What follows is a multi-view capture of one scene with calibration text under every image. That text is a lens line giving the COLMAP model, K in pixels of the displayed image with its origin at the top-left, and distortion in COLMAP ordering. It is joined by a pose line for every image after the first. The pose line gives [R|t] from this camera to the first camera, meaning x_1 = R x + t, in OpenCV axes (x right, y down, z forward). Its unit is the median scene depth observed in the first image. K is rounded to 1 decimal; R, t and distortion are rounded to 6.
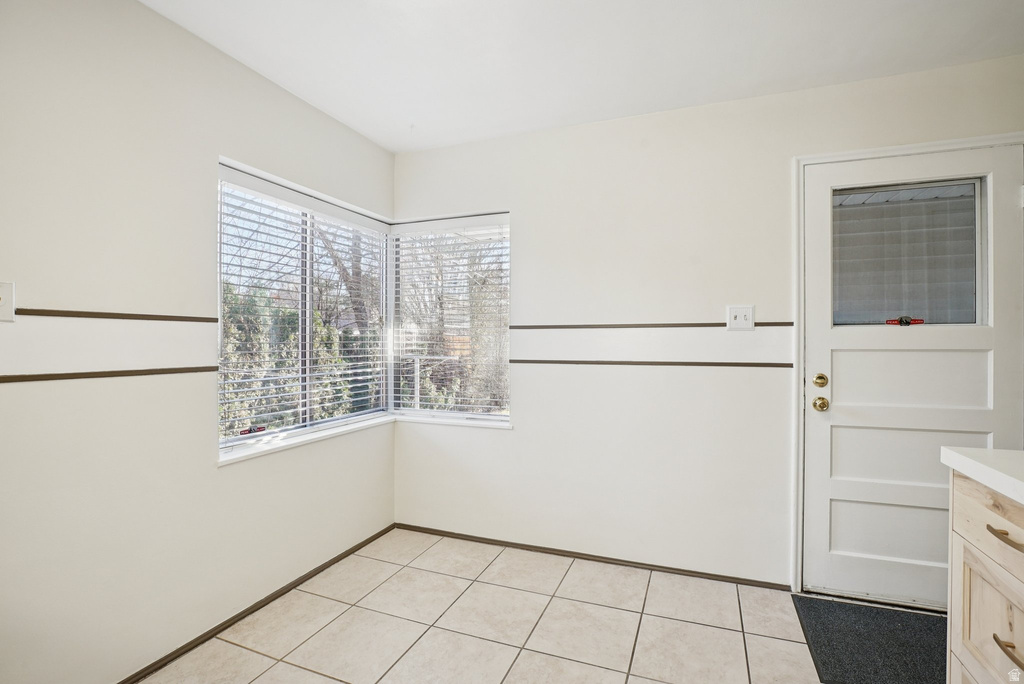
lens RADIAL K [[489.7, 0, 515.2], [0, 489.7, 346.1], [0, 0, 1]] dist [-0.047646, 0.016183]
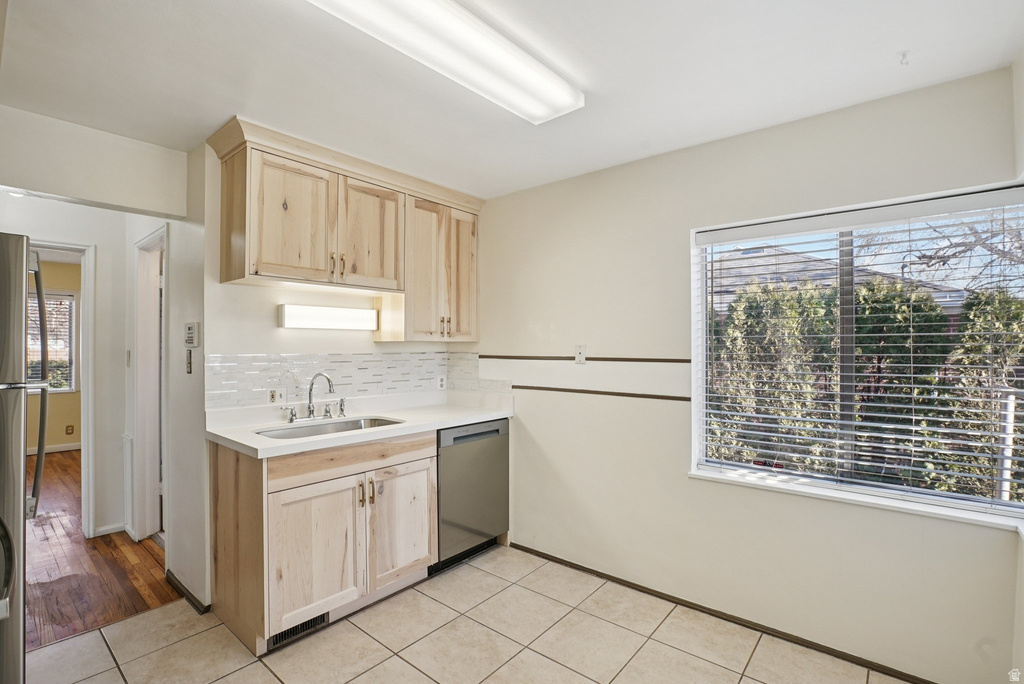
lens RADIAL K [[473.3, 0, 520.8], [0, 473.3, 343.9], [0, 0, 1]] dist [-0.052546, 0.017640]
pose [[-0.316154, -0.010698, -0.948648, 0.615726], [-0.014070, 0.999879, -0.006587, -0.075780], [0.948604, 0.011265, -0.316266, 0.849431]]
